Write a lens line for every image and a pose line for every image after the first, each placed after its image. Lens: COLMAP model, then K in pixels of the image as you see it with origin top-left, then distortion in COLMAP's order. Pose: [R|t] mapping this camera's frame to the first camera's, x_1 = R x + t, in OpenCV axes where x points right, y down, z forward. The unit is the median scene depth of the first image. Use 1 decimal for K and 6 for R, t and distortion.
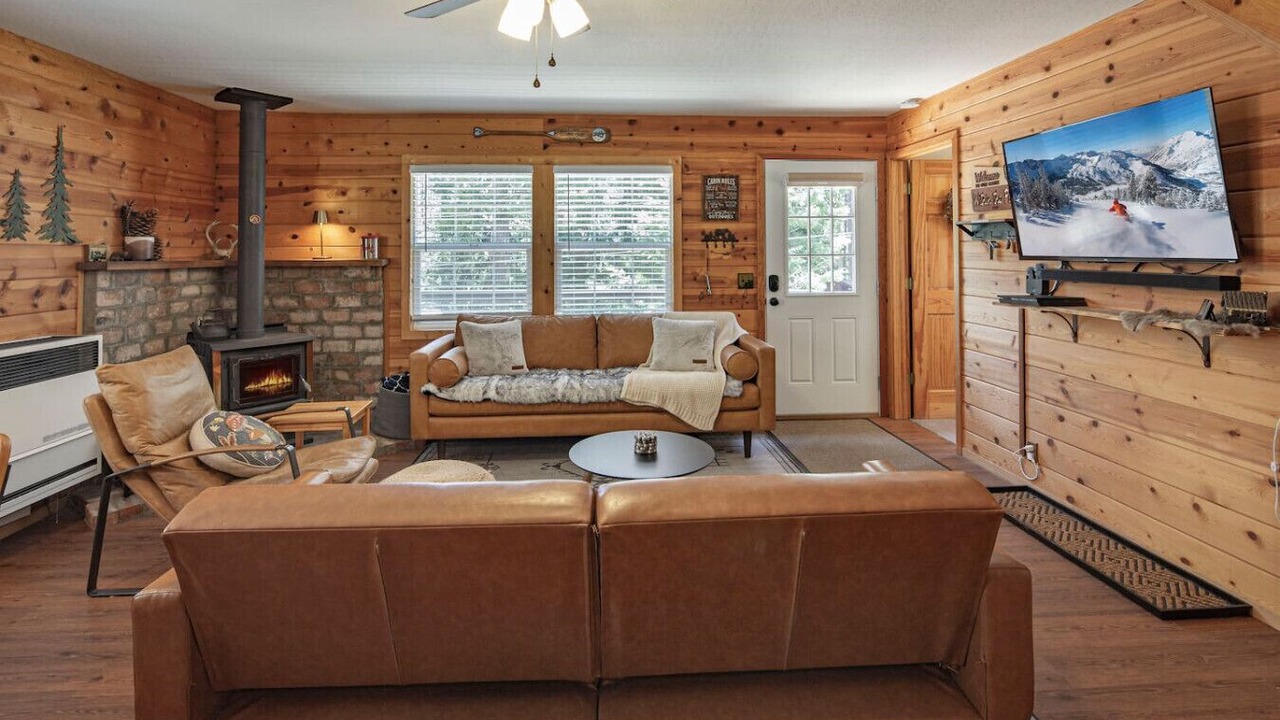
lens RADIAL K [[619.6, 0, 633.6], [0, 619.6, 242.1], [0, 0, 1]] dist [0.005766, -0.004636]
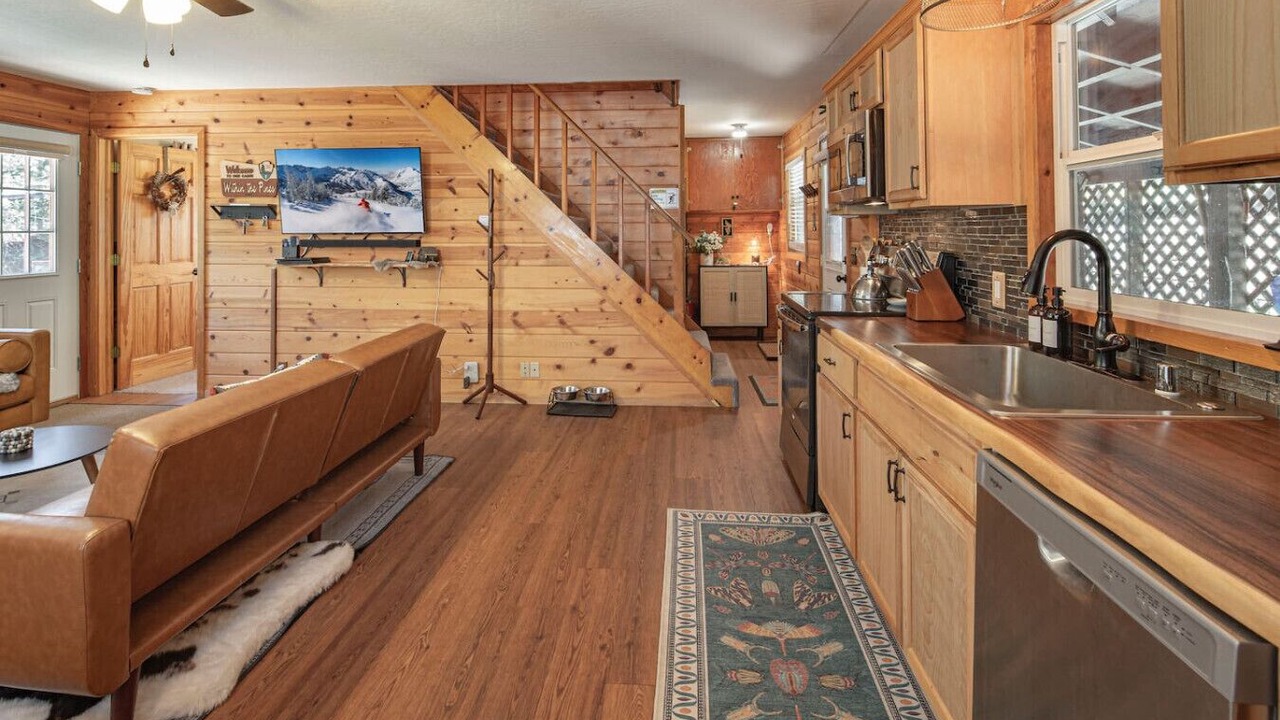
lens RADIAL K [[619.6, 0, 632.0], [0, 619.6, 226.3], [0, 0, 1]] dist [0.005766, -0.004636]
pose [[0.142023, 0.011893, 0.989792, -0.538150], [-0.014985, 0.999839, -0.009863, 0.010185], [-0.989750, -0.013431, 0.142179, 0.007479]]
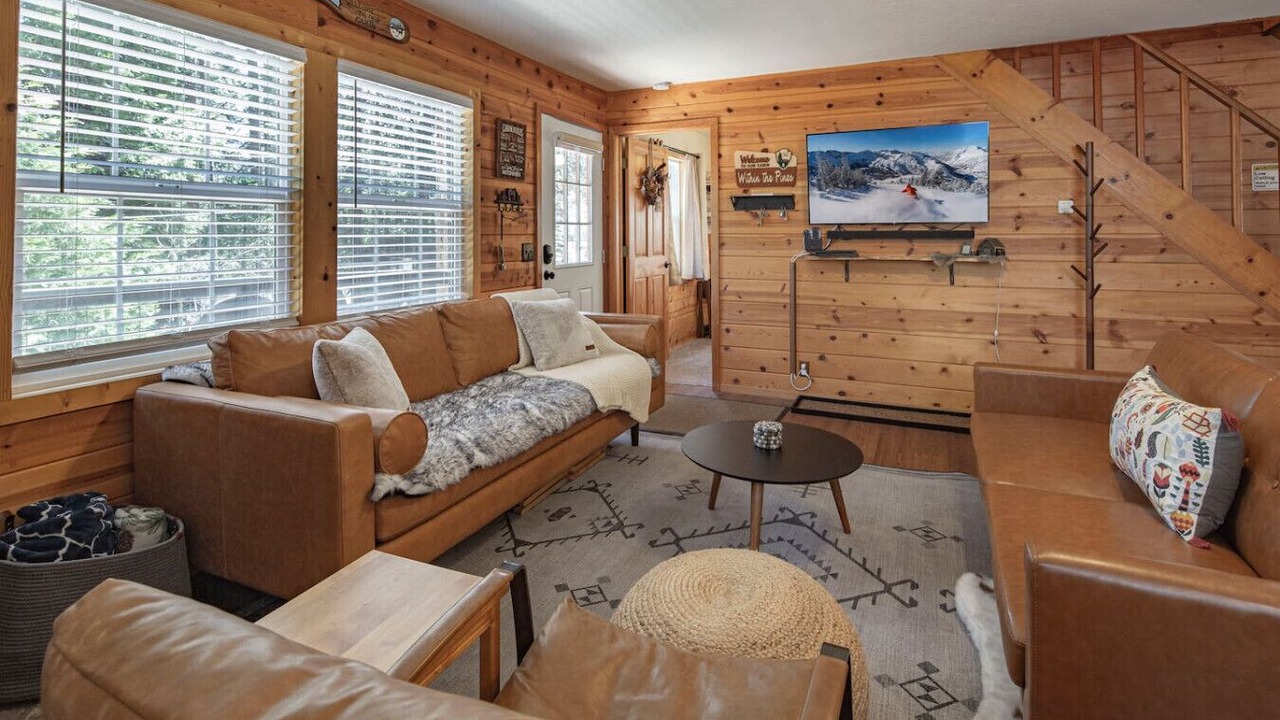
lens RADIAL K [[619.6, 0, 632.5], [0, 619.6, 228.4], [0, 0, 1]] dist [0.005766, -0.004636]
pose [[0.483166, 0.012562, 0.875439, -0.584319], [-0.014093, 0.999879, -0.006570, 0.040299], [-0.875415, -0.009163, 0.483285, 0.557374]]
